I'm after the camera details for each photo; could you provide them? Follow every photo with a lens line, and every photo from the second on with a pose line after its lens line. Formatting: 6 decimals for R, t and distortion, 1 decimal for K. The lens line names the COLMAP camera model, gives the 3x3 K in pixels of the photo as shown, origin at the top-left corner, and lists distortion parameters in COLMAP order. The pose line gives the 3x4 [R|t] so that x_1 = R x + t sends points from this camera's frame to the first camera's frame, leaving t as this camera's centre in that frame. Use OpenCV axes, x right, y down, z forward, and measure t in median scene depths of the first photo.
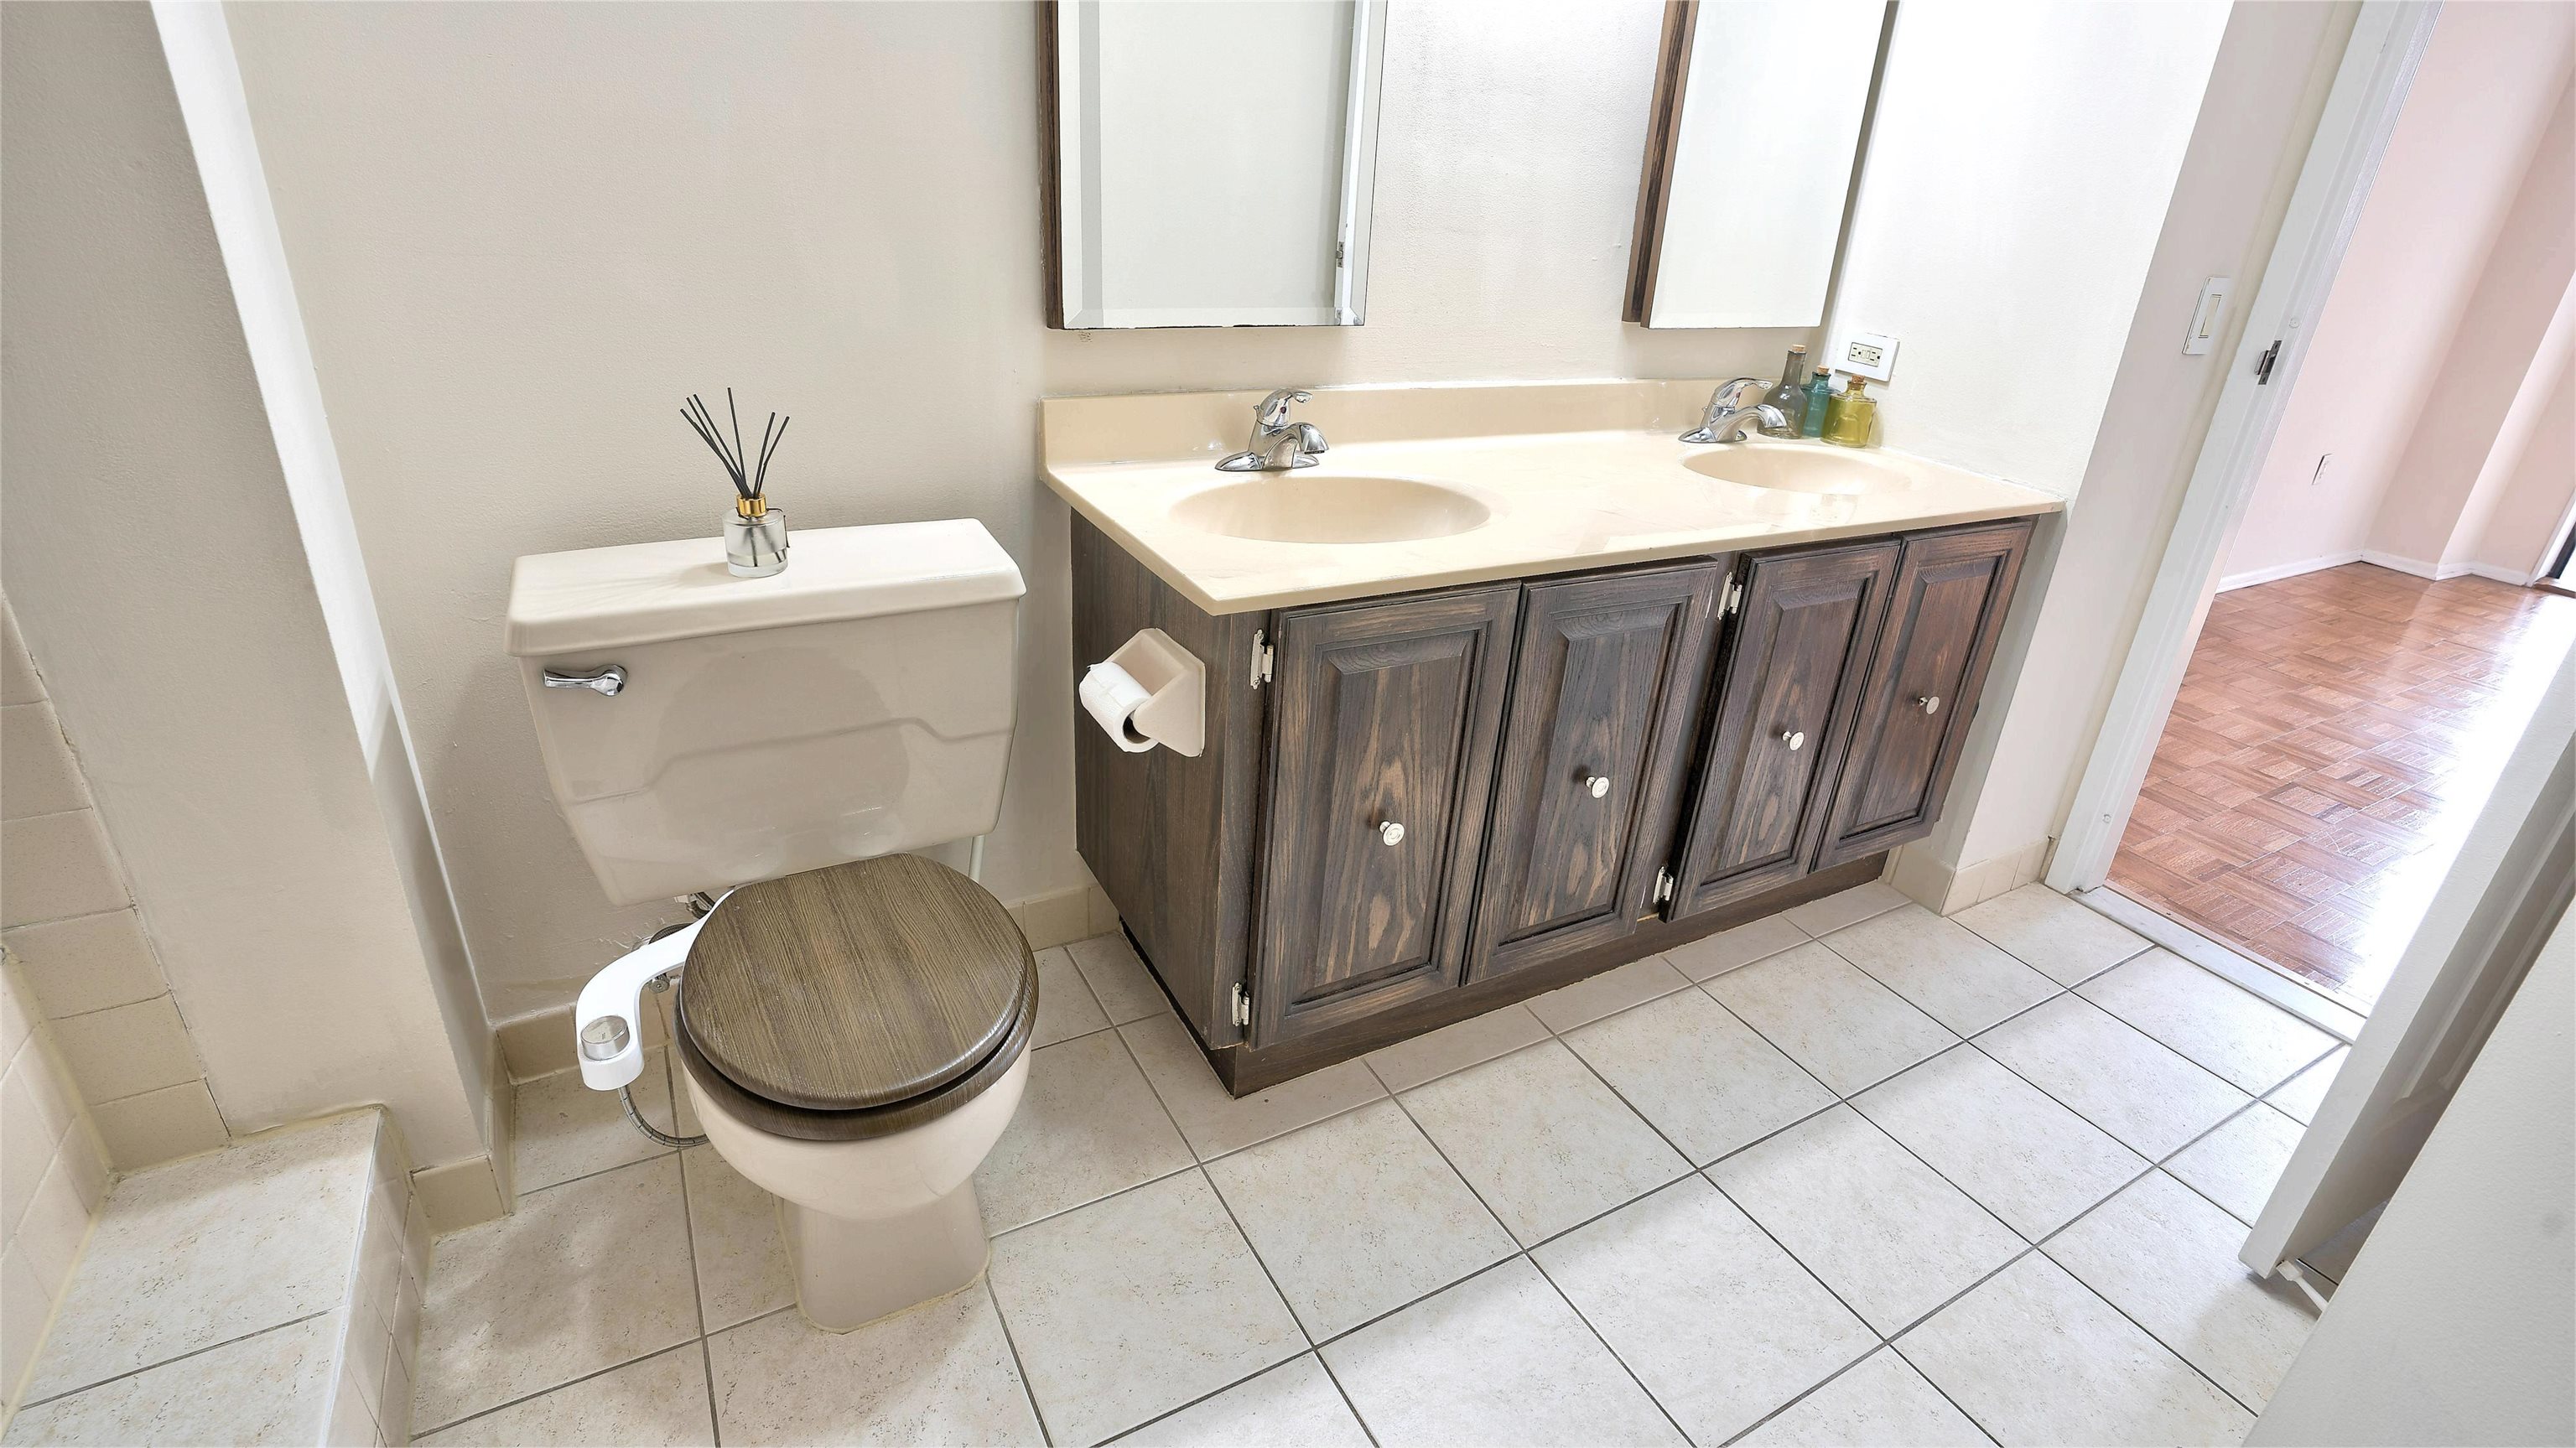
lens RADIAL K [[1197.3, 0, 1286.5], [0, 1197.3, 709.6], [0, 0, 1]] dist [-0.071987, 0.029193]
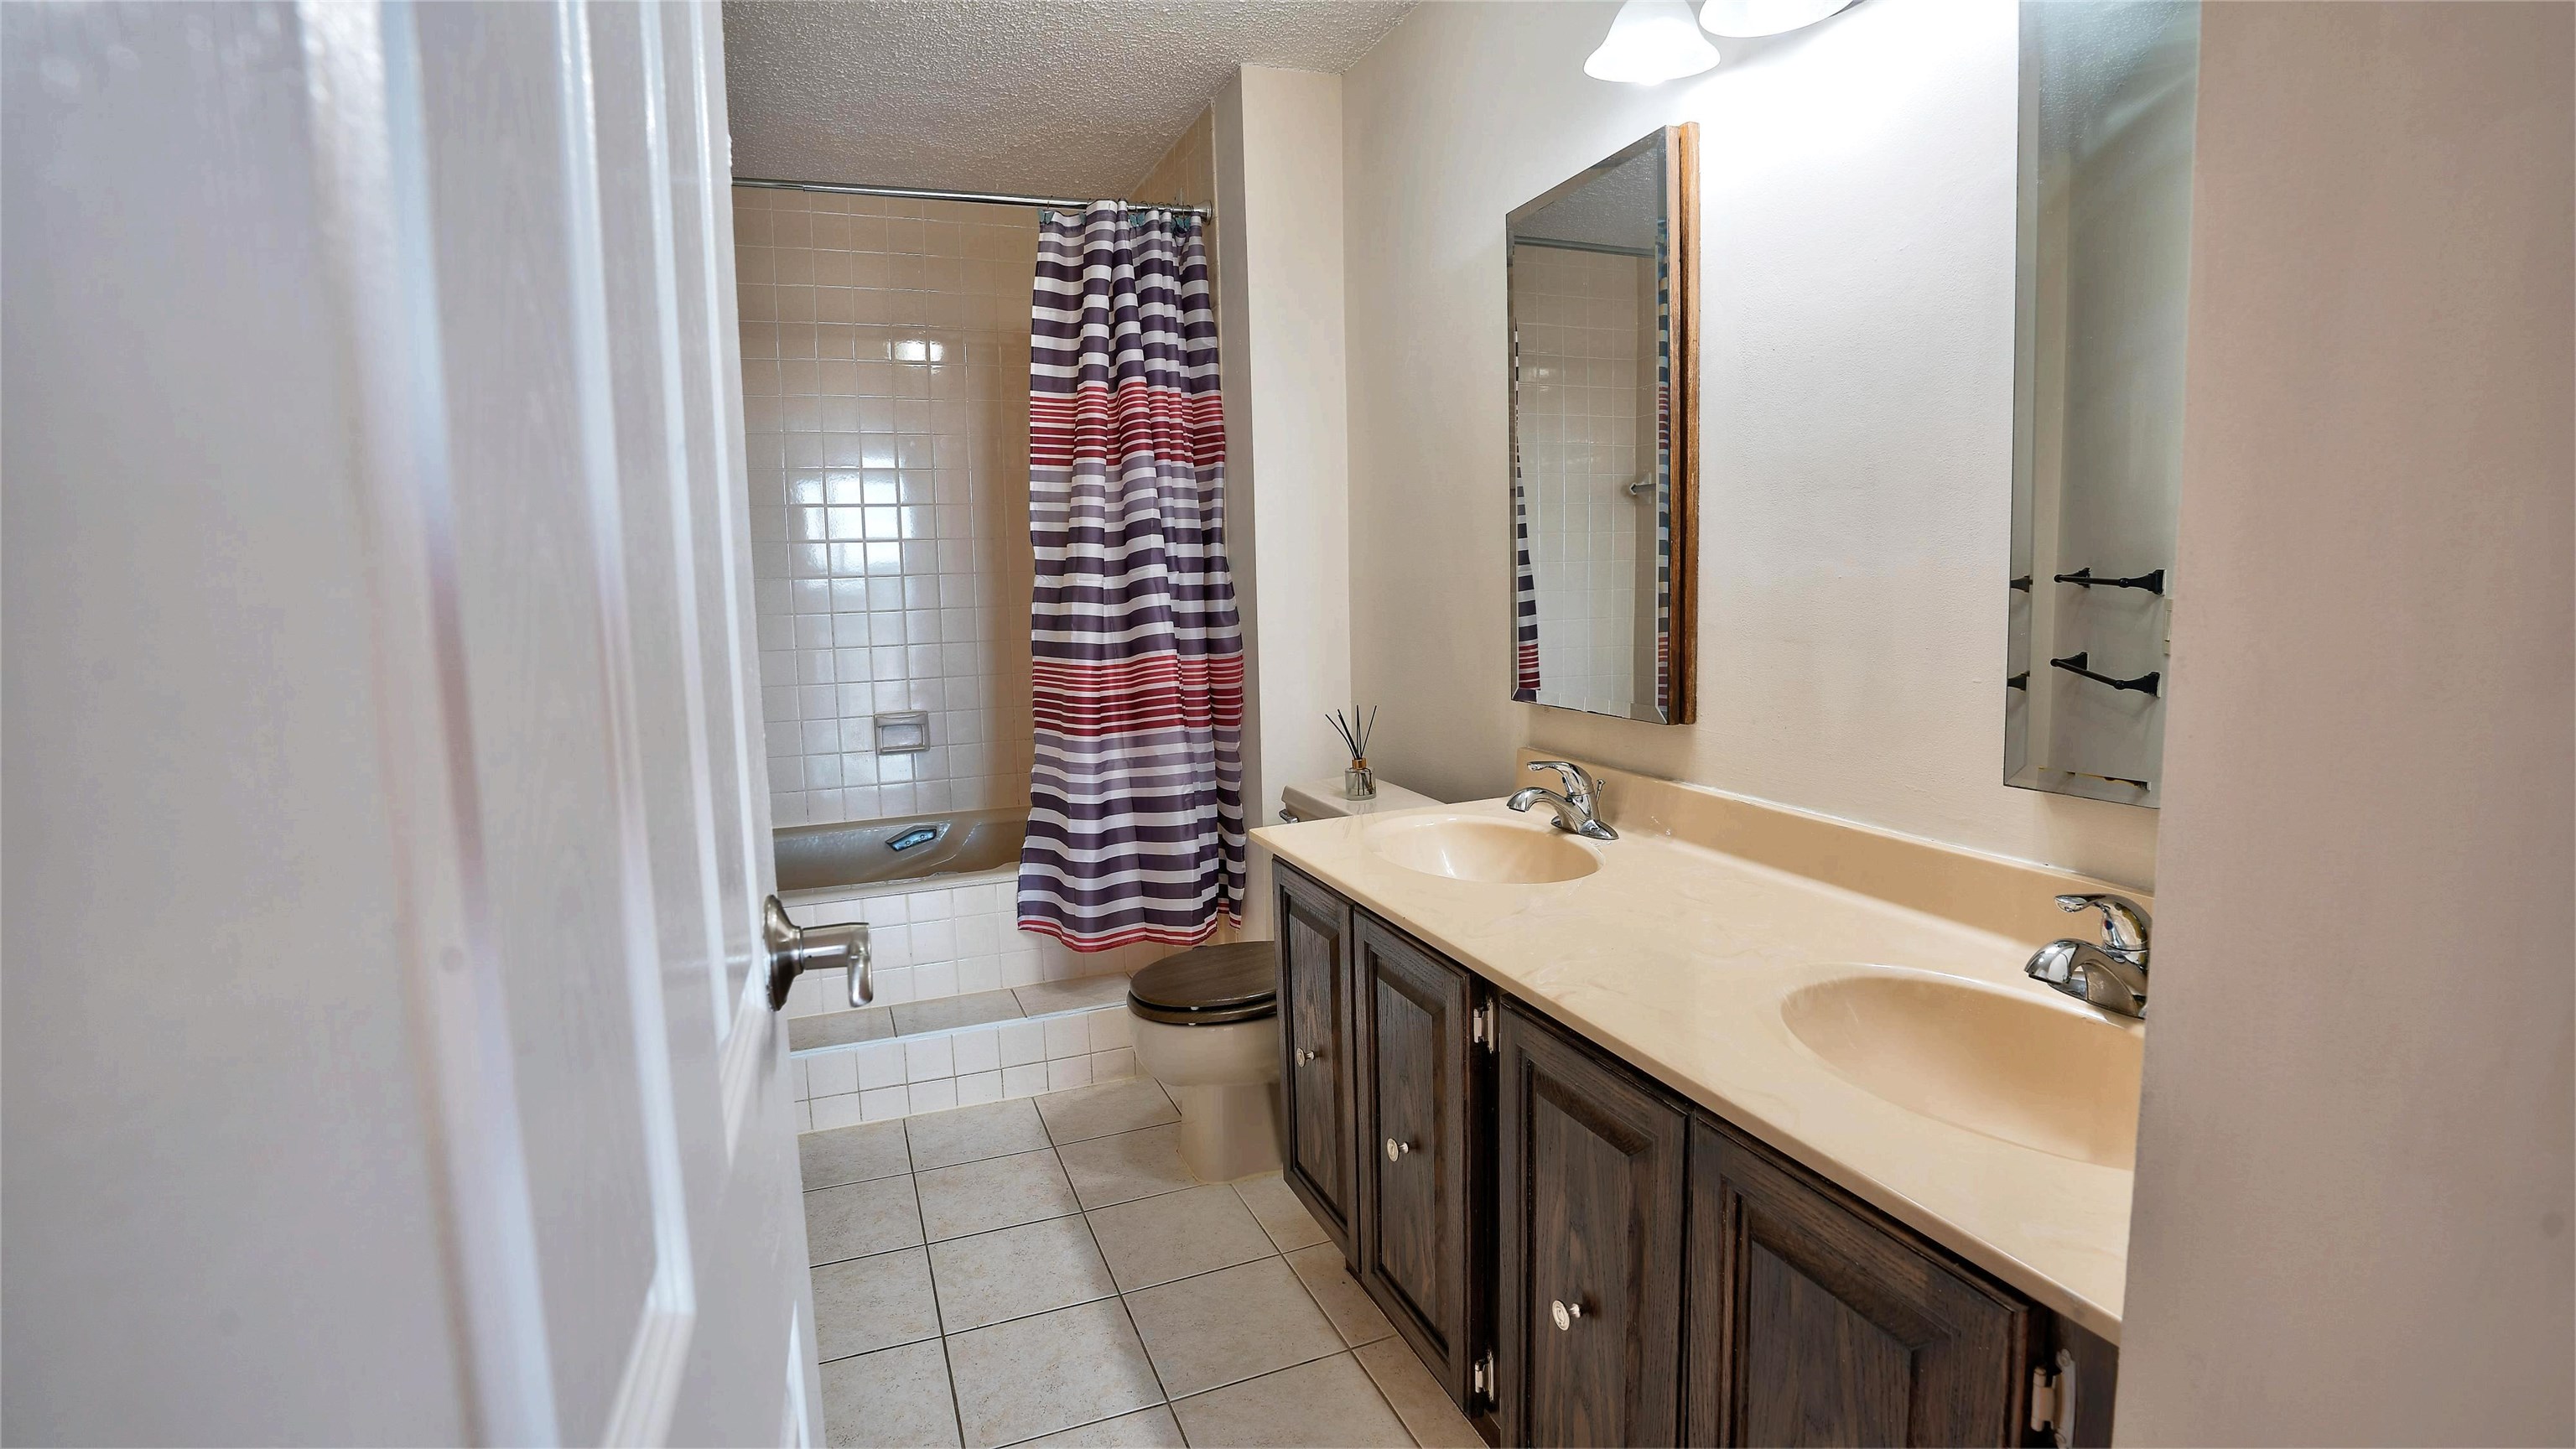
lens RADIAL K [[1197.4, 0, 1286.5], [0, 1197.4, 710.1], [0, 0, 1]] dist [-0.071987, 0.029193]
pose [[-0.134314, 0.061994, -0.988998, 1.216759], [-0.389803, 0.914275, 0.110249, -0.339644], [0.911050, 0.400323, -0.098635, 0.860486]]
